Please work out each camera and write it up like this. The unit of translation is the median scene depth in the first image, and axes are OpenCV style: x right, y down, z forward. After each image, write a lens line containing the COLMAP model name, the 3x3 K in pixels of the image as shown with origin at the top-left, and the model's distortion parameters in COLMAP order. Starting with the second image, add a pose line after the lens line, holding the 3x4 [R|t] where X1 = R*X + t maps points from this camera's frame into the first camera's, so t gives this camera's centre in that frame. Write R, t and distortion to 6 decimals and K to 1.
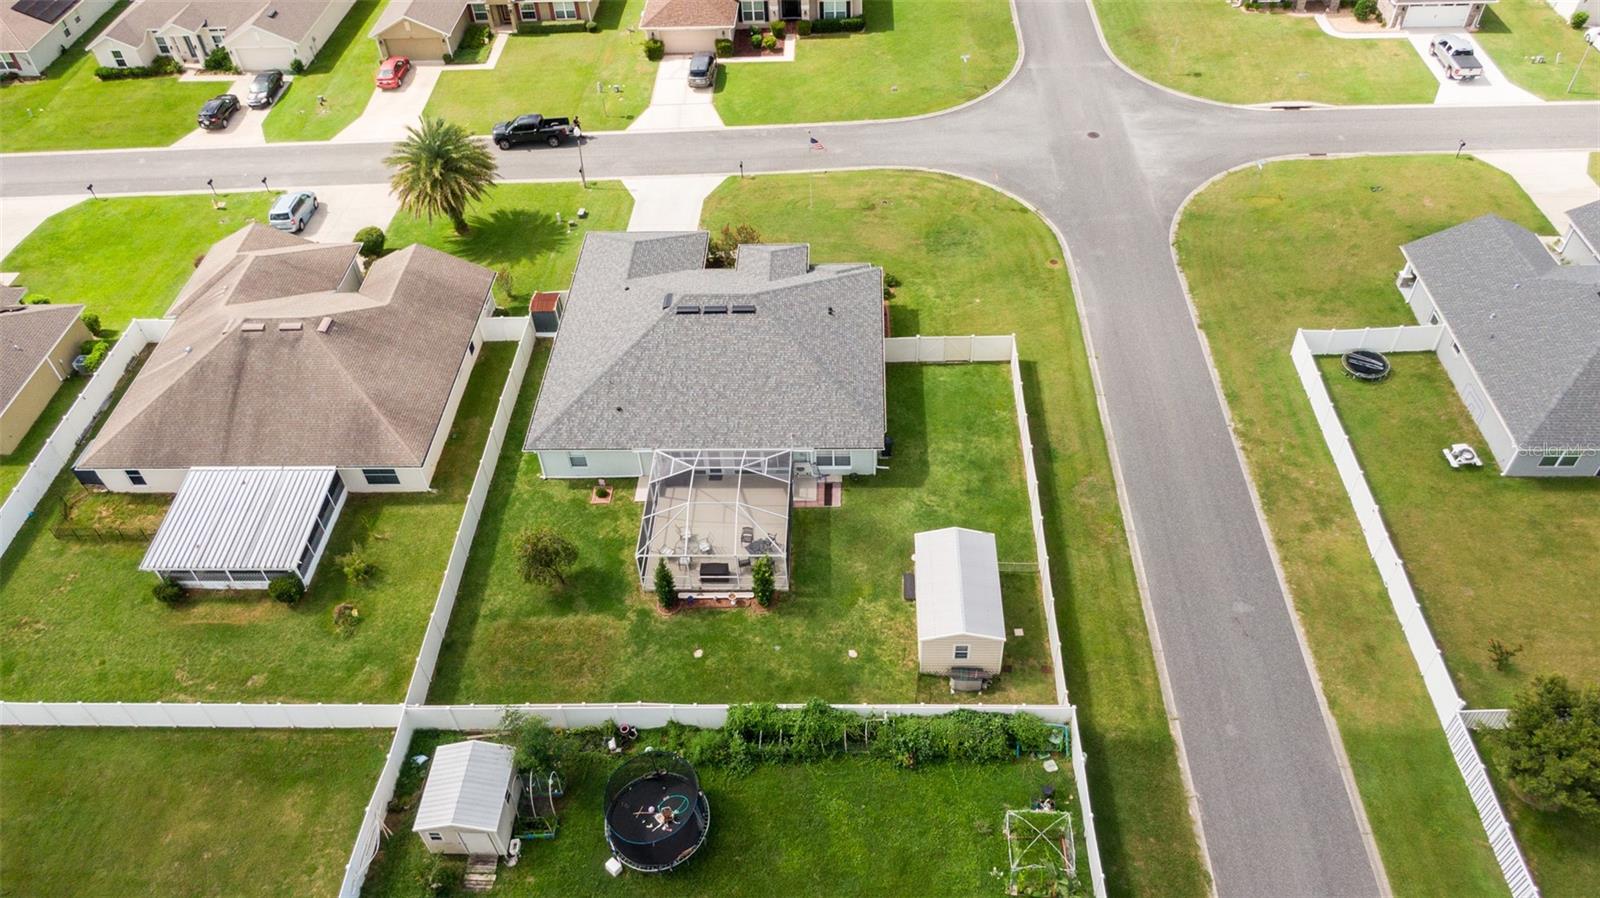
lens RADIAL K [[1134.7, 0, 802.3], [0, 1134.7, 451.9], [0, 0, 1]] dist [0.014706, -0.028186]
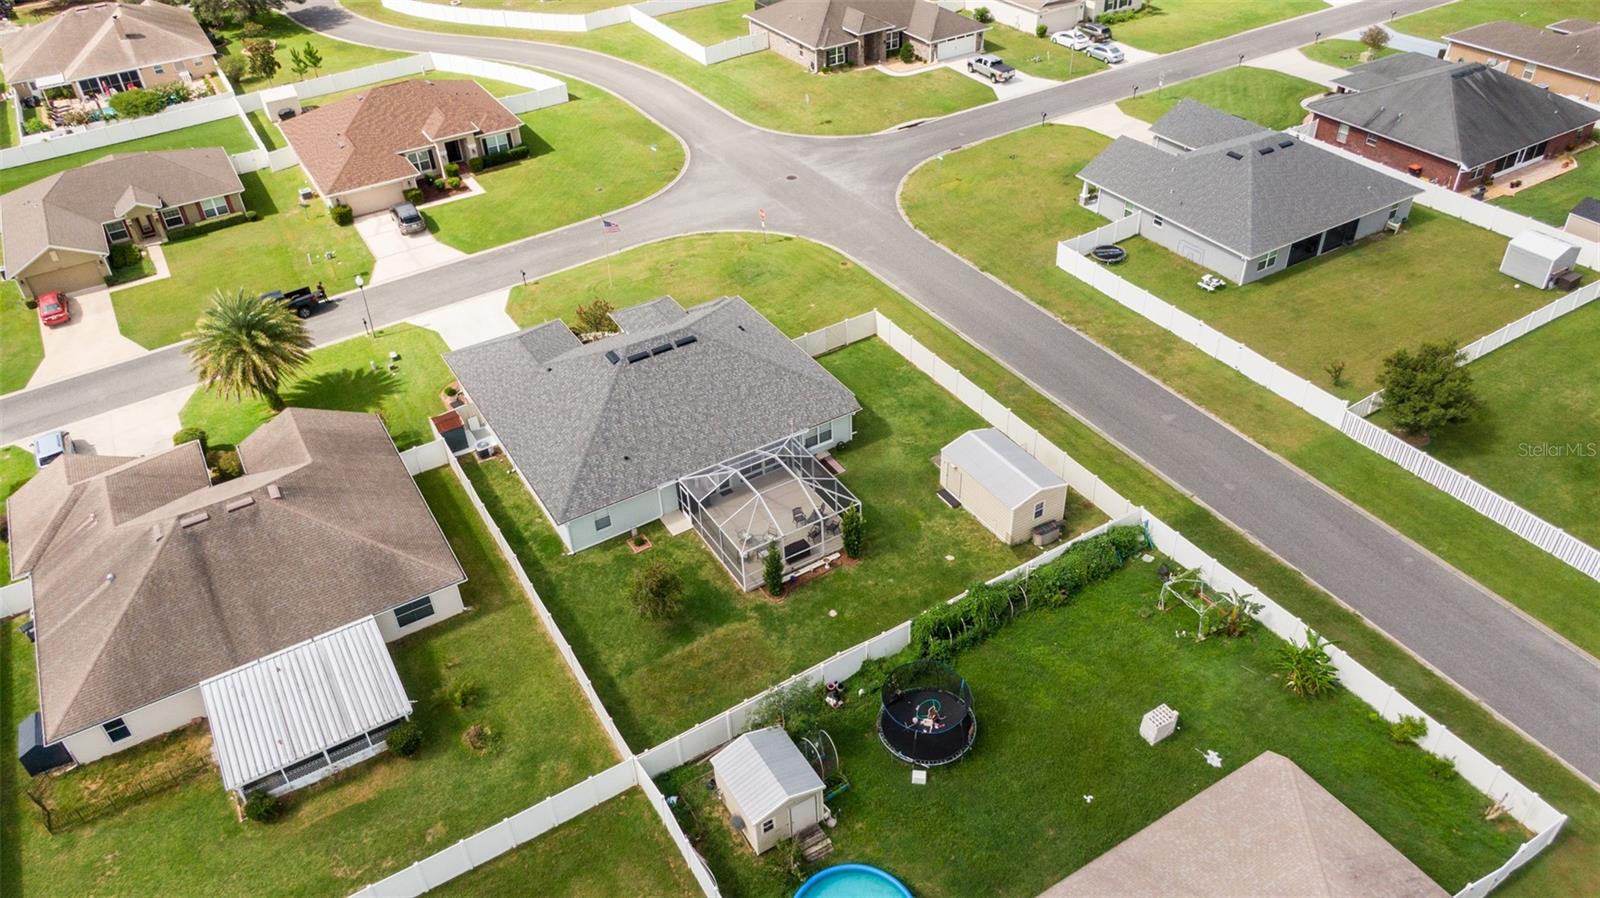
lens RADIAL K [[1134.7, 0, 808.9], [0, 1134.7, 447.0], [0, 0, 1]] dist [0.014706, -0.028186]
pose [[0.838507, -0.323272, 0.438636, -0.451418], [0.389042, 0.918814, -0.066541, 0.082413], [-0.381514, 0.226442, 0.896198, 0.014960]]
